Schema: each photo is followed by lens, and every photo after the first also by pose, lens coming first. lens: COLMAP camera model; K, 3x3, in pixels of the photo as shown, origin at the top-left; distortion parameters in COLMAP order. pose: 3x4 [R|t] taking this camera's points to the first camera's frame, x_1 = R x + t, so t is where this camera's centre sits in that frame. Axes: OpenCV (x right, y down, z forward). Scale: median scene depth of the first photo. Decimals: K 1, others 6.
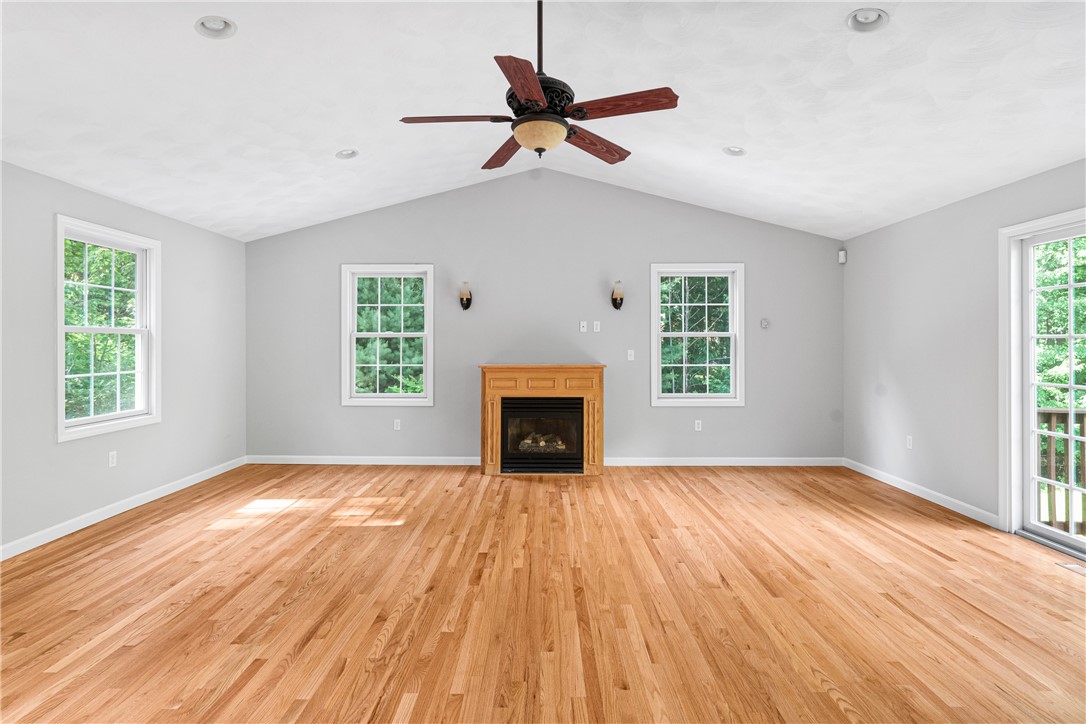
lens RADIAL K [[563.1, 0, 537.9], [0, 563.1, 345.9], [0, 0, 1]] dist [-0.003813, 0.000790]
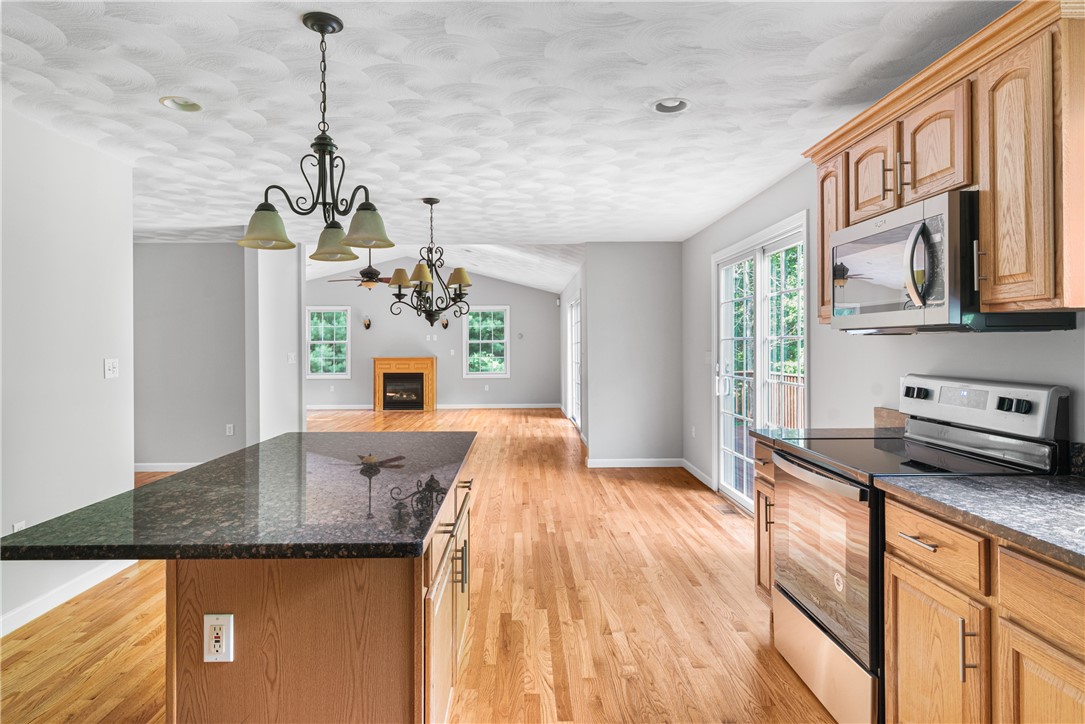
lens RADIAL K [[660.9, 0, 539.8], [0, 660.9, 344.6], [0, 0, 1]] dist [-0.006627, -0.001281]
pose [[0.999303, -0.005376, 0.036951, 0.542658], [0.005721, 0.999941, -0.009221, 0.018217], [-0.036899, 0.009426, 0.999275, -1.851054]]
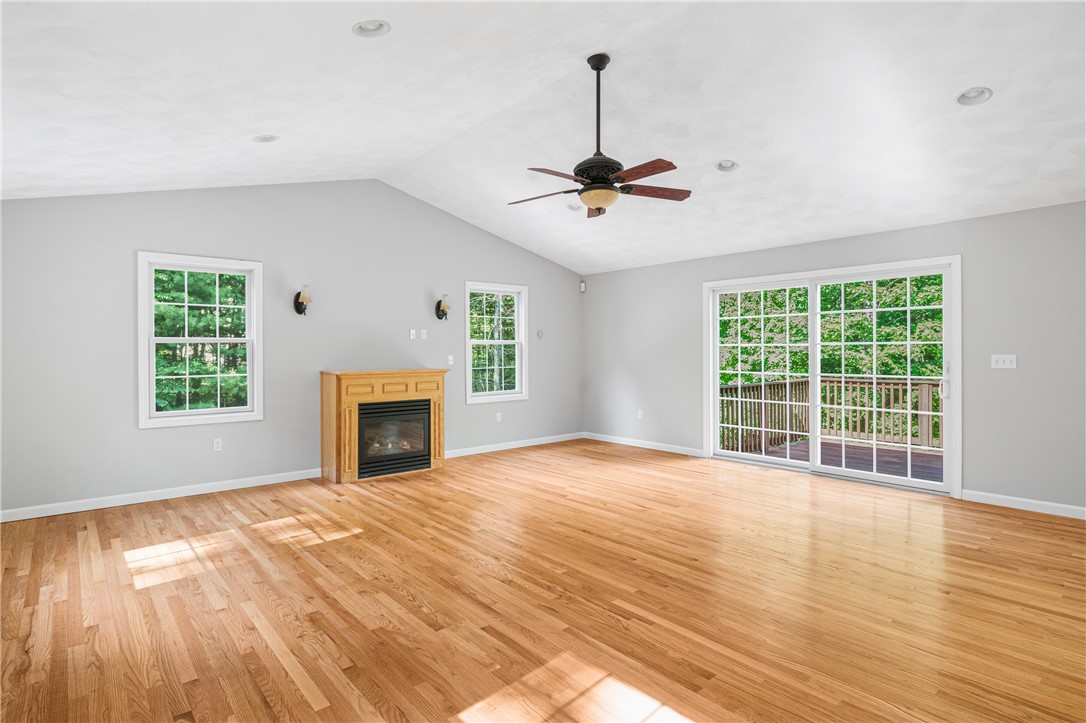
lens RADIAL K [[563.1, 0, 545.7], [0, 563.1, 360.6], [0, 0, 1]] dist [-0.003813, 0.000790]
pose [[0.743760, -0.014240, 0.668295, -0.636807], [0.004430, 0.999856, 0.016374, -0.000637], [-0.668432, -0.009218, 0.743716, 0.040478]]
